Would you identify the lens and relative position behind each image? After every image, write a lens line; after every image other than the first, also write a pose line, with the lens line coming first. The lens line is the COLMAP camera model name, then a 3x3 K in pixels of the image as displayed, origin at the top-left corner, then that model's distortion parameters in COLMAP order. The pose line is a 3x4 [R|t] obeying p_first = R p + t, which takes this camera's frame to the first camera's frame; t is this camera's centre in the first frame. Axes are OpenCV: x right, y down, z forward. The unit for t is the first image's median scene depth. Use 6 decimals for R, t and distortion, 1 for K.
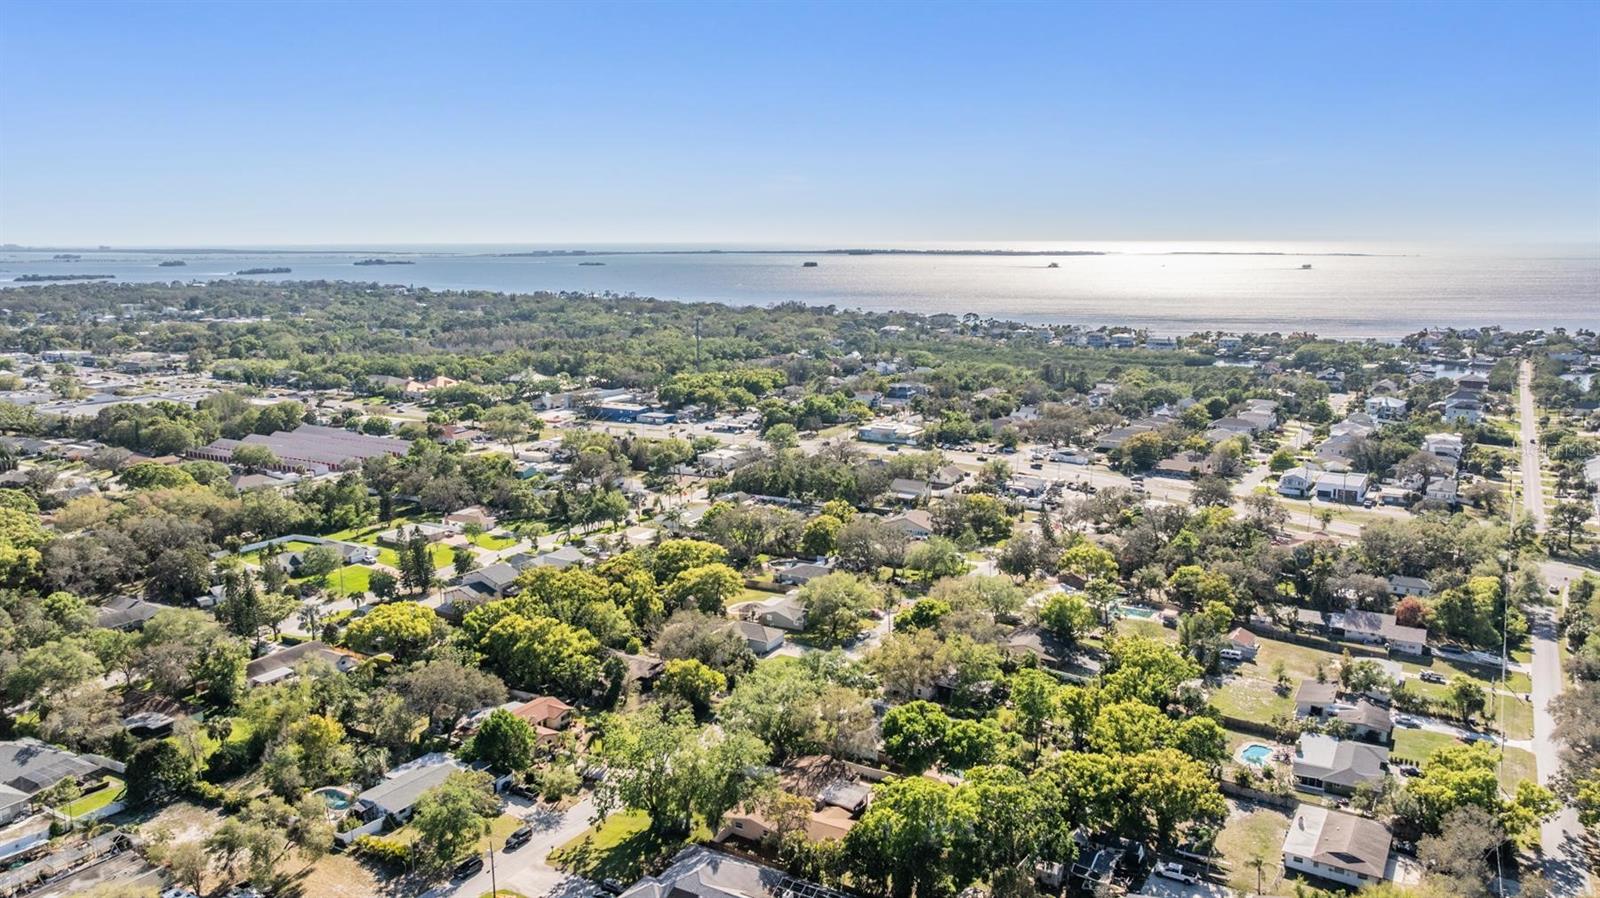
lens RADIAL K [[1140.8, 0, 801.1], [0, 1140.8, 451.3], [0, 0, 1]] dist [-0.040511, 0.031642]
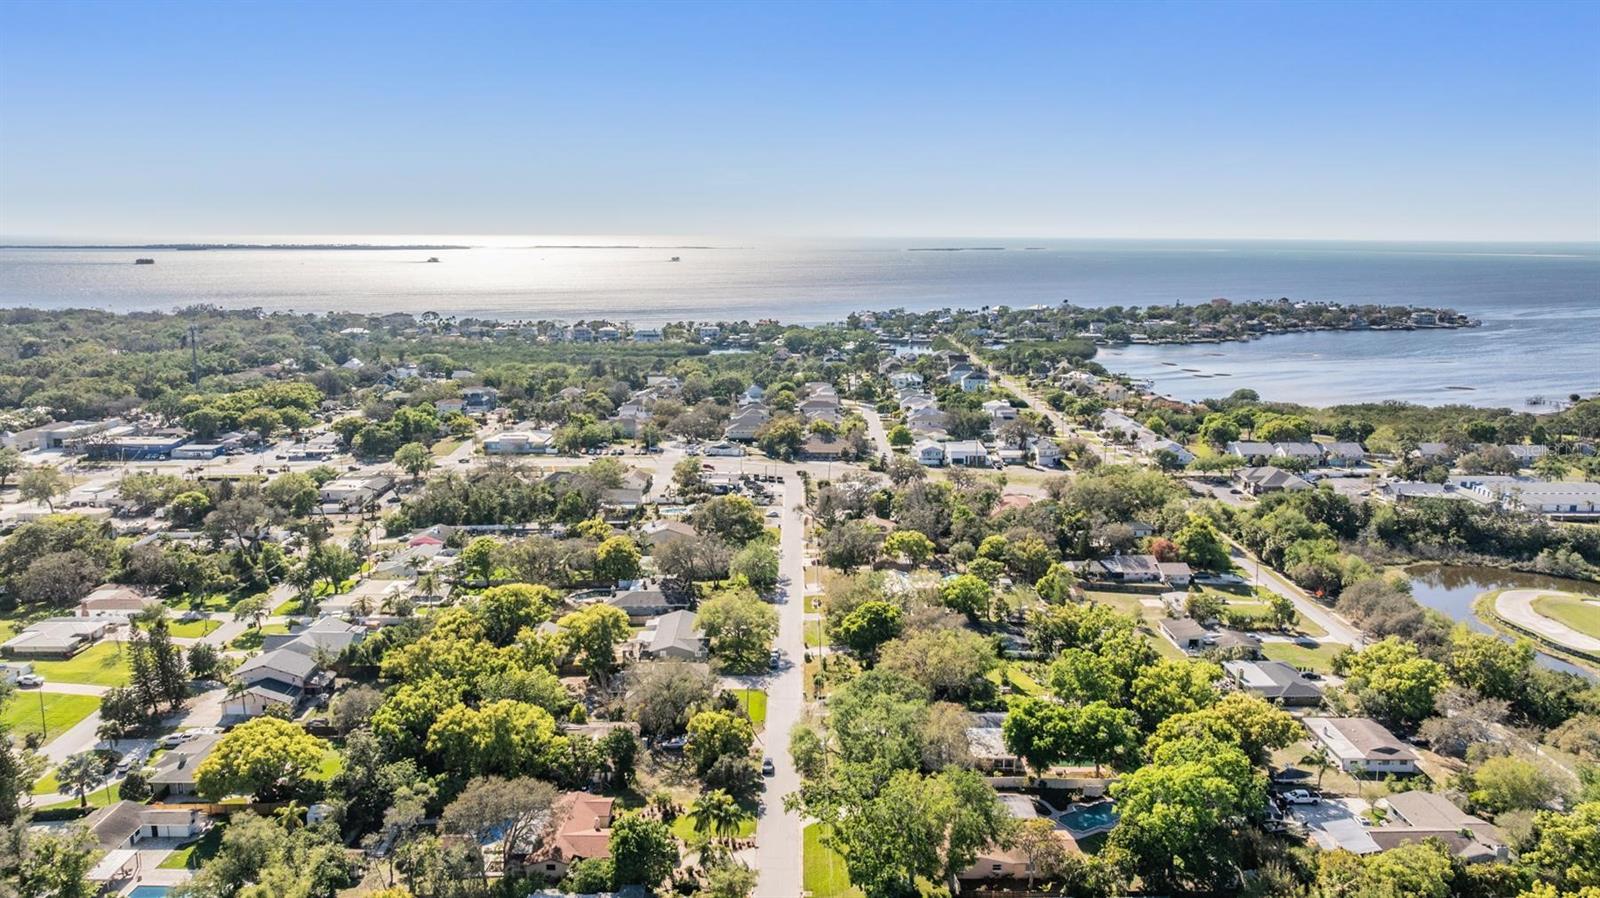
lens RADIAL K [[1140.8, 0, 798.2], [0, 1140.8, 448.9], [0, 0, 1]] dist [-0.040511, 0.031642]
pose [[0.849619, -0.090929, 0.519500, -0.116092], [0.089214, 0.995609, 0.028356, -0.009581], [-0.519797, 0.022255, 0.854000, 0.050261]]
